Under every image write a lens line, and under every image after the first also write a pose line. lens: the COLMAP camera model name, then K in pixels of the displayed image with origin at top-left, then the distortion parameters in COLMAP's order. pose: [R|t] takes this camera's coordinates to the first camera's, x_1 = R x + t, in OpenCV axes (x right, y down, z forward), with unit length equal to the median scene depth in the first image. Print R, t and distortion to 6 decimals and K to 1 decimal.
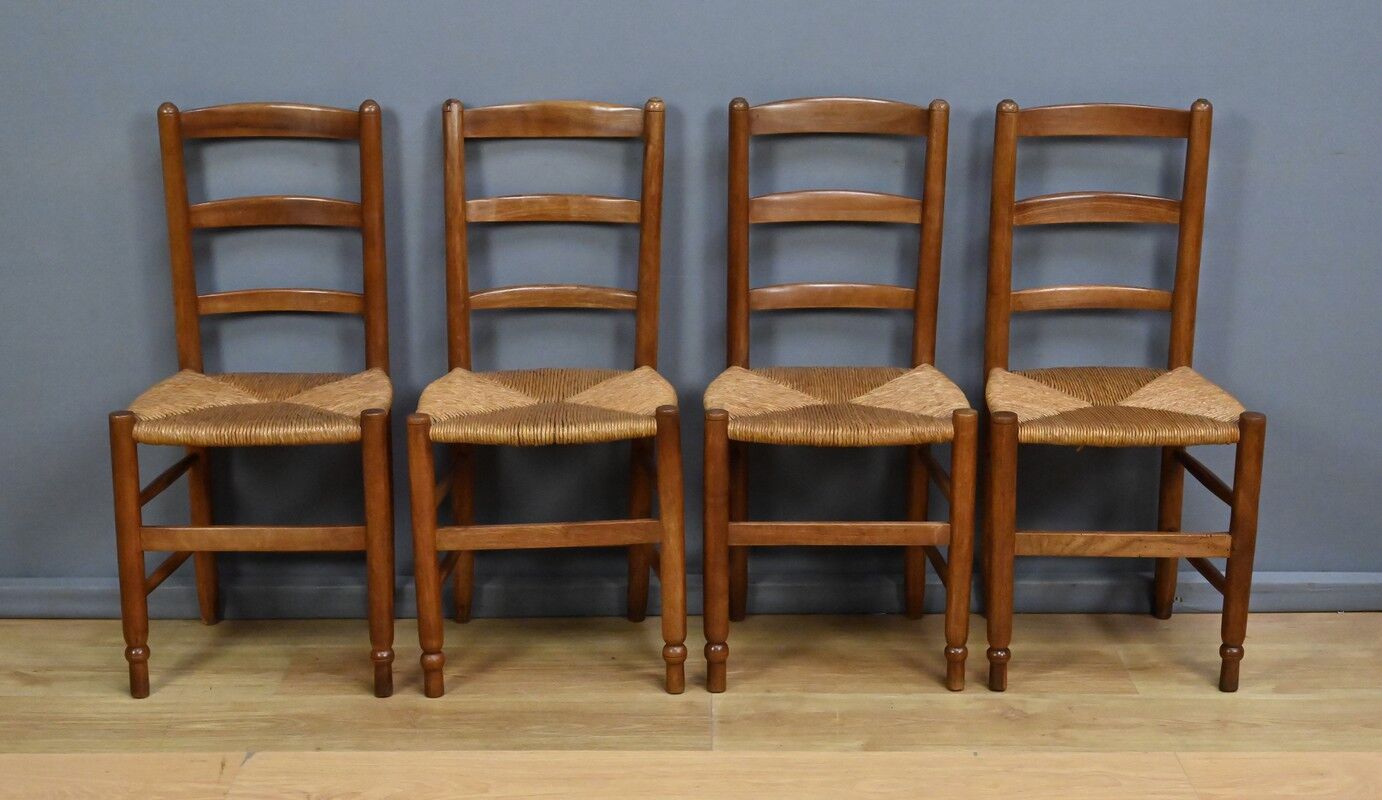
lens RADIAL K [[1953.1, 0, 686.2], [0, 1953.1, 370.7], [0, 0, 1]] dist [0.009859, 0.000000]
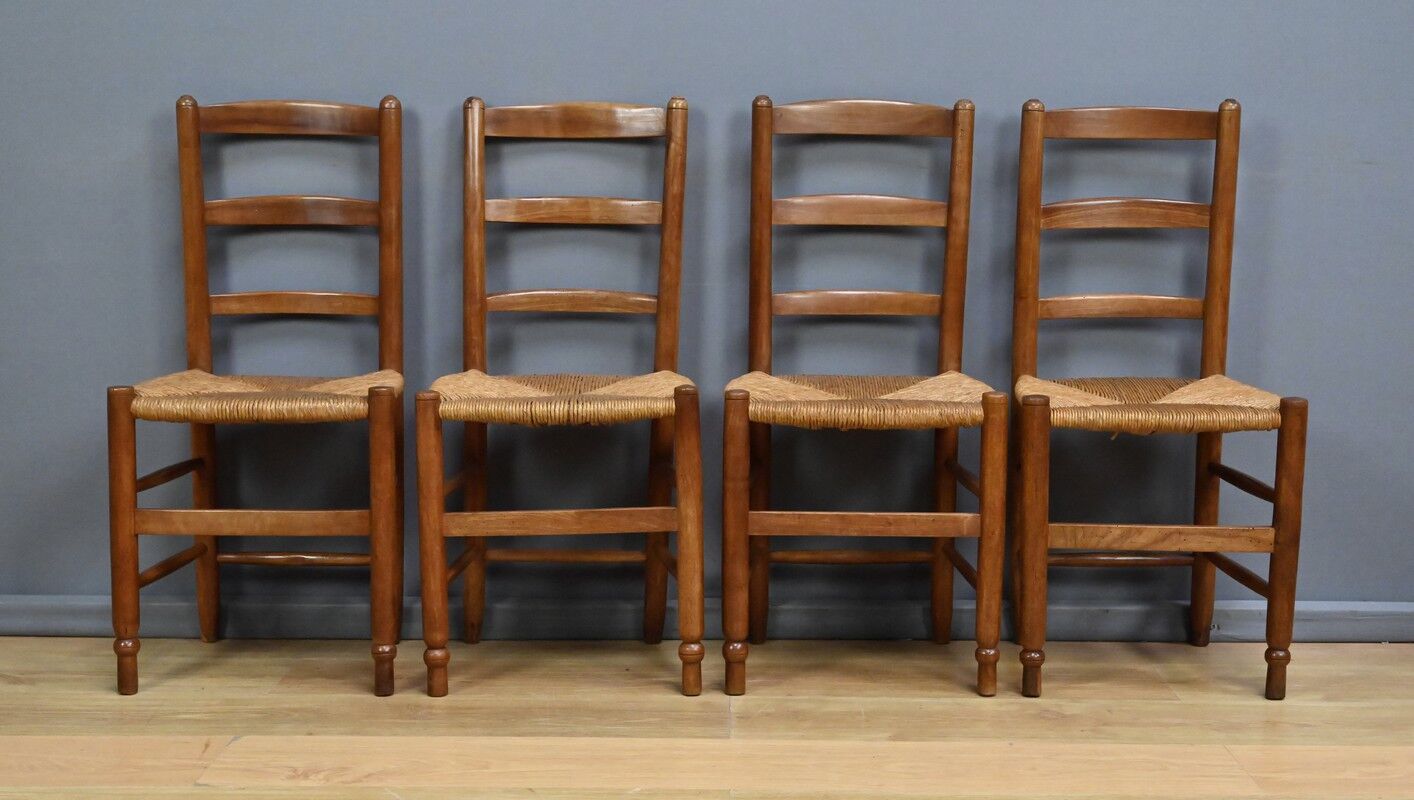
lens RADIAL K [[1815.3, 0, 708.8], [0, 1815.3, 405.2], [0, 0, 1]] dist [0.012131, 0.000000]
pose [[0.999952, 0.009371, -0.002831, 0.003821], [-0.009653, 0.992015, -0.125749, 0.132715], [0.001630, 0.125770, 0.992058, 0.105126]]
